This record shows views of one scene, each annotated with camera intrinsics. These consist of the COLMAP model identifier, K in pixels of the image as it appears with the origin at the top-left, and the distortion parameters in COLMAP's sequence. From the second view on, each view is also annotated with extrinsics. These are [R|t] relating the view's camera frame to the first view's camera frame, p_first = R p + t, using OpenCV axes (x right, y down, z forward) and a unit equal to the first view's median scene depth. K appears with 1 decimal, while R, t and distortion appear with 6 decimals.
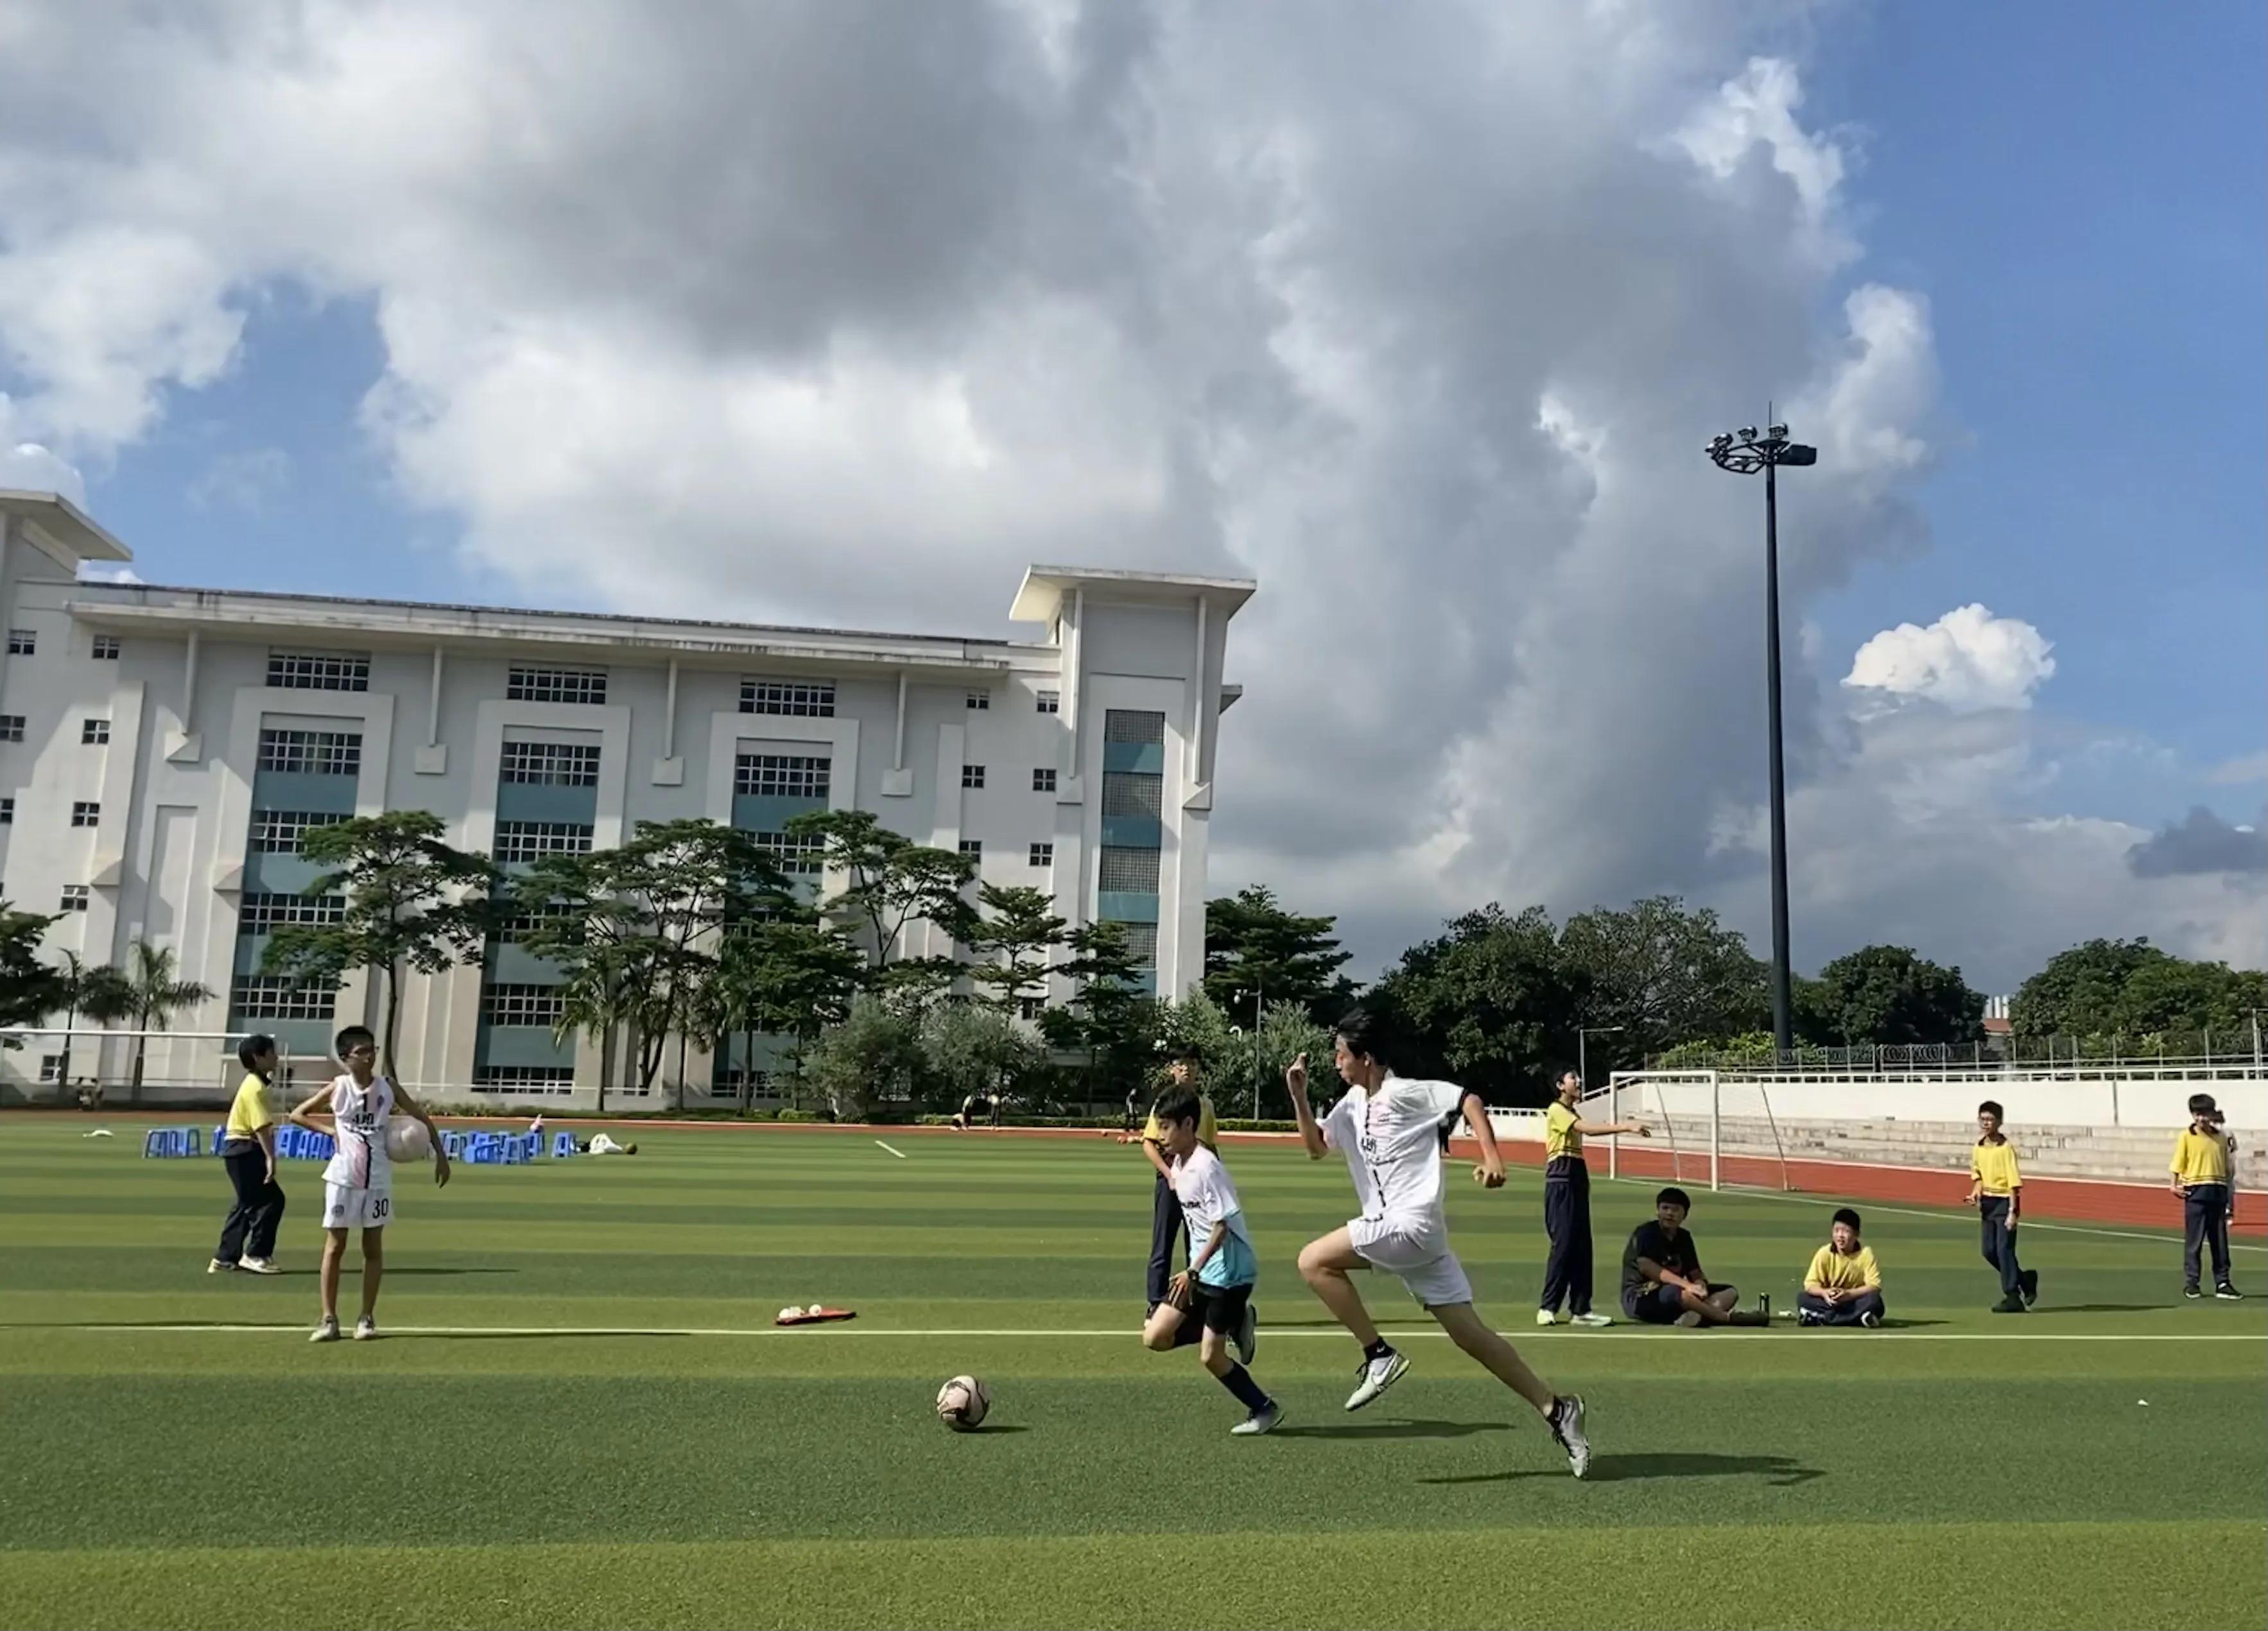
lens RADIAL K [[1705.7, 0, 1134.0], [0, 1705.7, 815.5], [0, 0, 1]] dist [-0.005068, -0.002794]
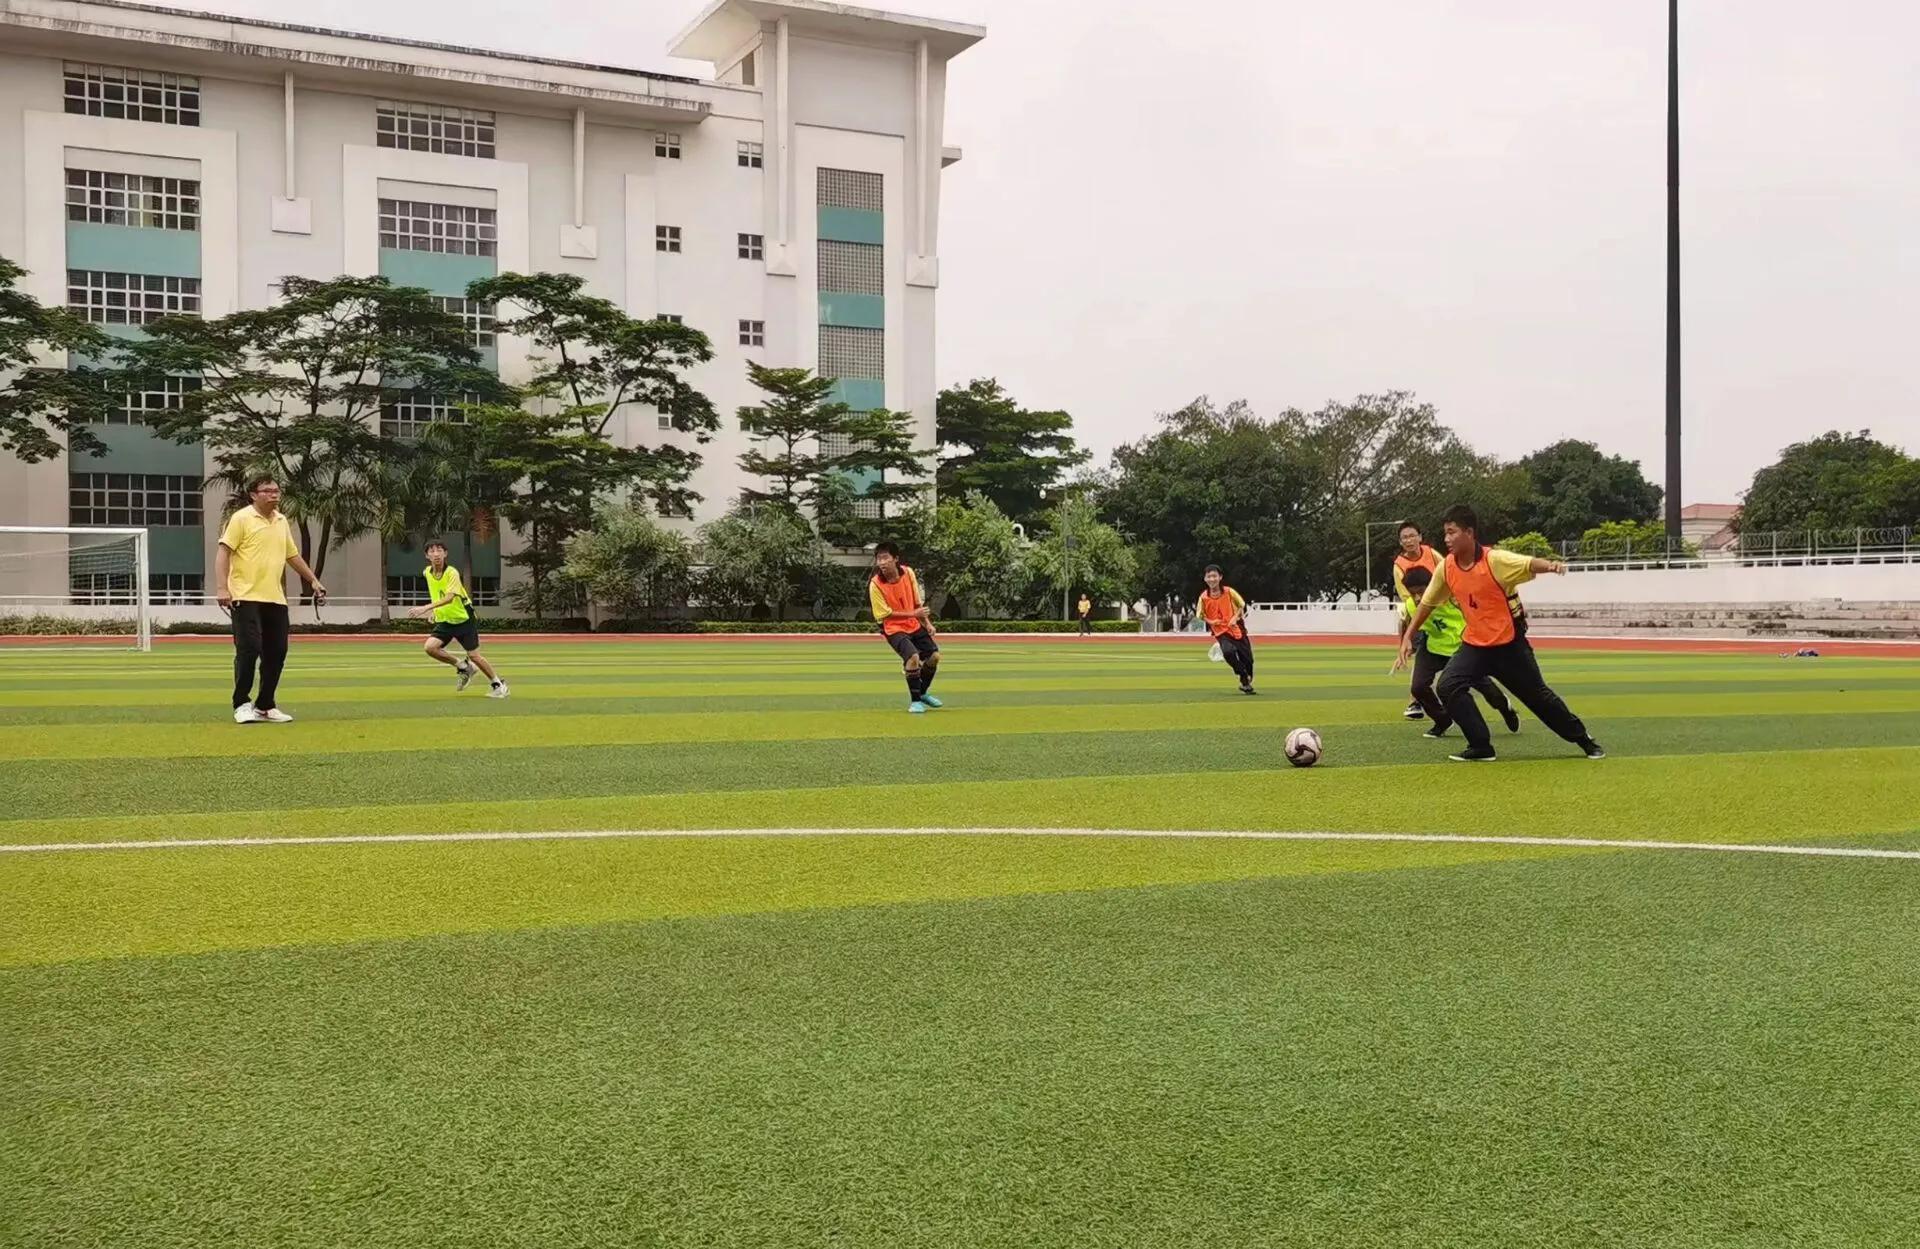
lens RADIAL K [[2114.1, 0, 960.0], [0, 2114.1, 624.5], [0, 0, 1]] dist [0.164247, -0.407218]
pose [[0.952167, -0.018760, 0.305003, -0.288225], [-0.032923, 0.986006, 0.163426, -0.011168], [-0.303801, -0.165651, 0.938224, -0.099783]]
